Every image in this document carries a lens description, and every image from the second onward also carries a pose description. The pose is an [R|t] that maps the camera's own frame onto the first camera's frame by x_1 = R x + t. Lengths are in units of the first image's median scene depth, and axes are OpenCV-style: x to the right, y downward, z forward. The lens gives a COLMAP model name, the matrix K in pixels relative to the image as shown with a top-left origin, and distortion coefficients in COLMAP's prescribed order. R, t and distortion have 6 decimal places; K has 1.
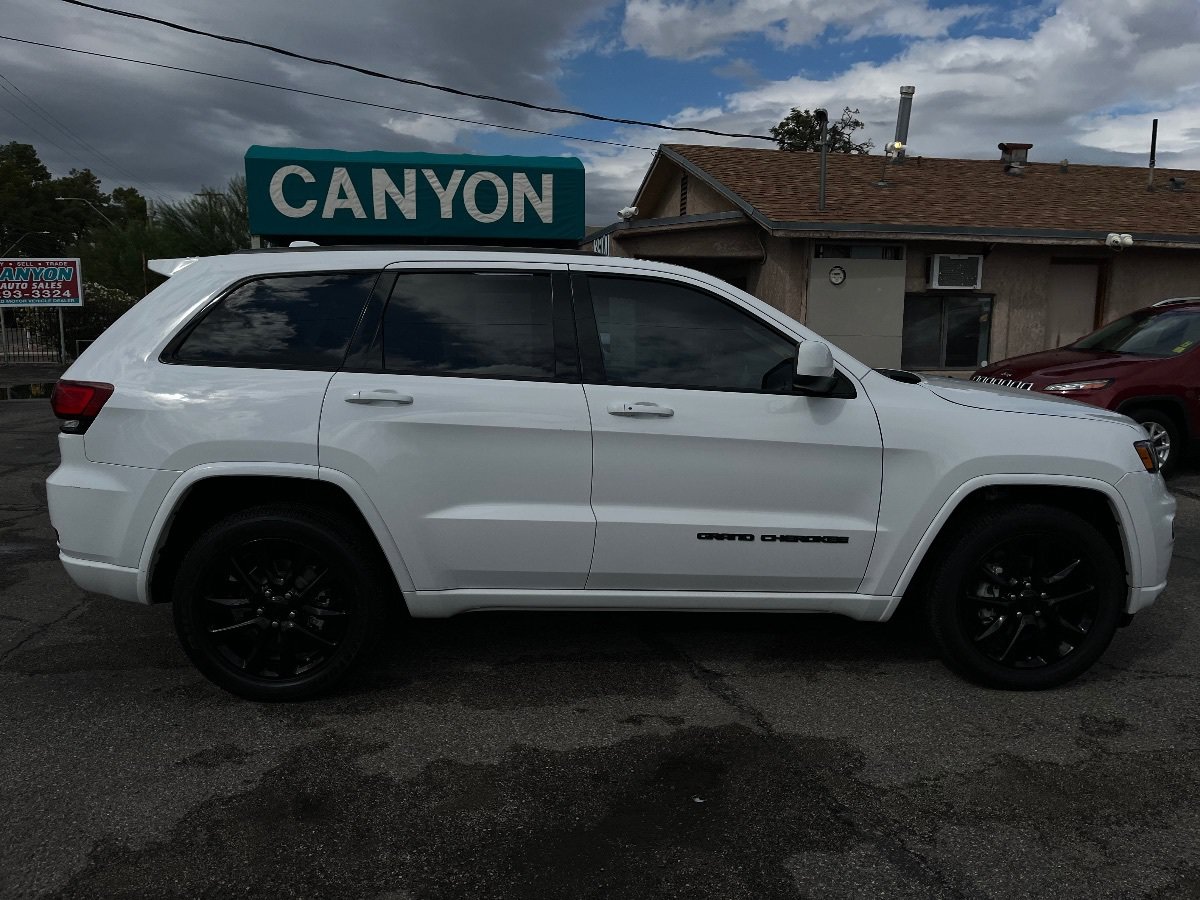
lens RADIAL K [[912.4, 0, 612.6], [0, 912.4, 445.9], [0, 0, 1]] dist [0.072113, -0.107857]
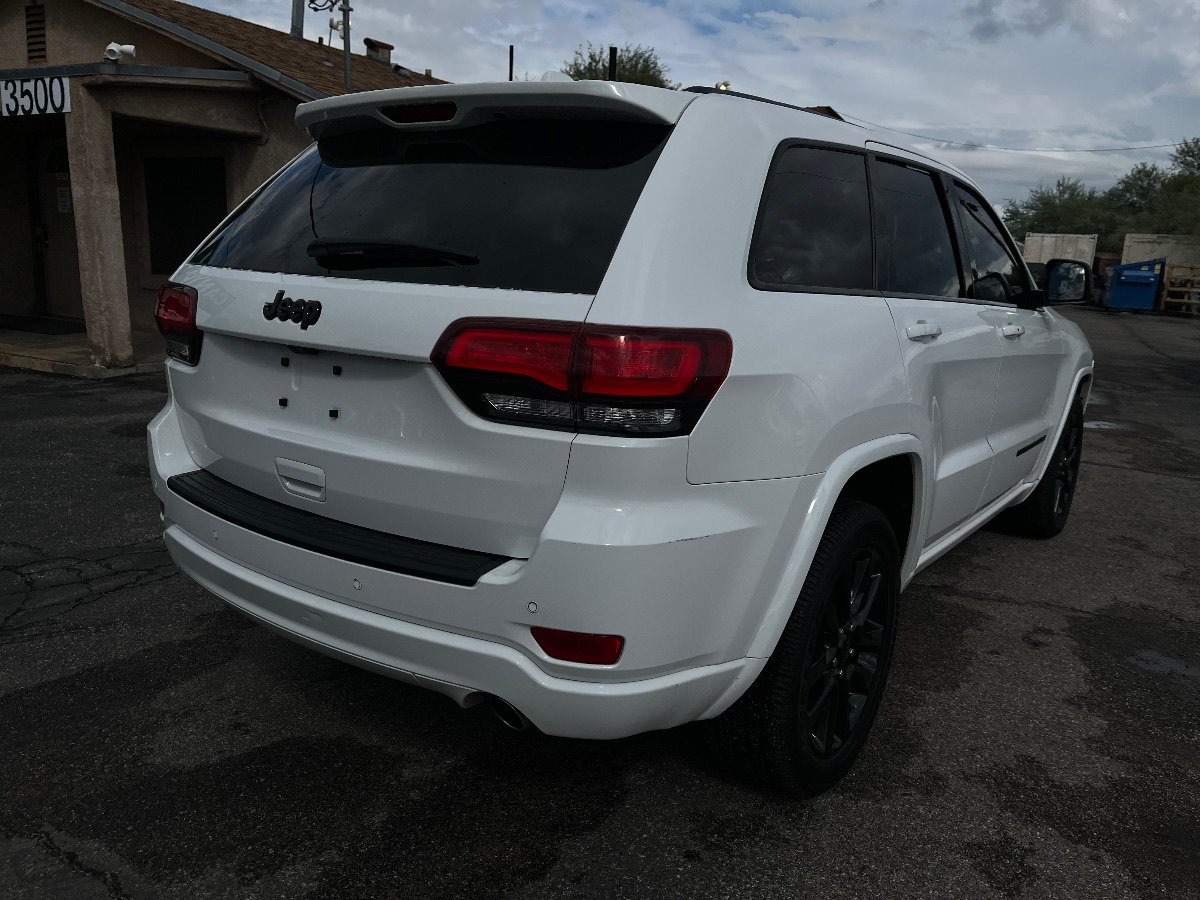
lens RADIAL K [[912.4, 0, 612.6], [0, 912.4, 445.9], [0, 0, 1]] dist [0.072113, -0.107857]
pose [[0.618493, -0.146063, 0.772096, -0.921926], [0.063058, 0.988629, 0.136513, -0.072086], [-0.783256, -0.035746, 0.620670, 0.677250]]
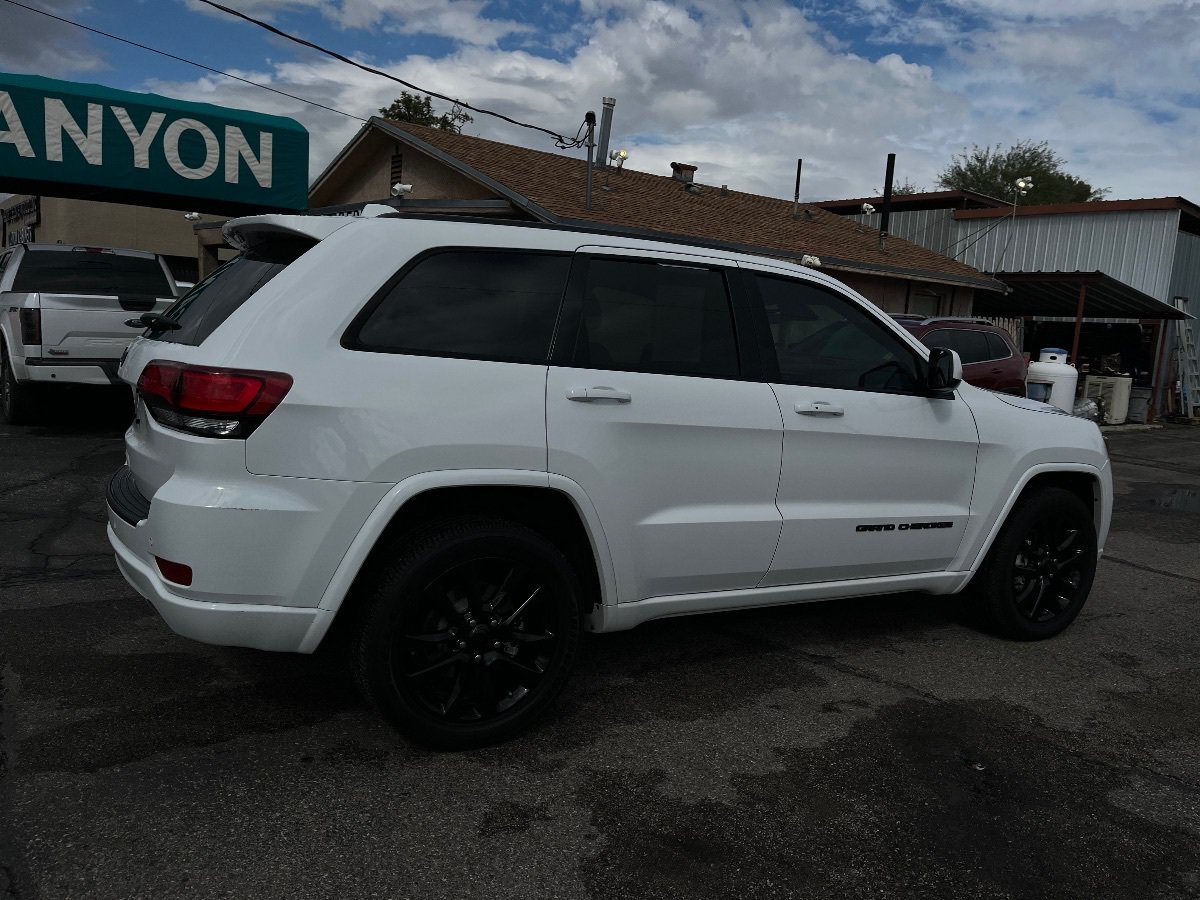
lens RADIAL K [[912.4, 0, 612.6], [0, 912.4, 445.9], [0, 0, 1]] dist [0.072113, -0.107857]
pose [[0.888863, -0.015174, 0.457922, -0.612039], [0.008931, 0.999835, 0.015794, -0.015723], [-0.458087, -0.009949, 0.888852, 0.174724]]
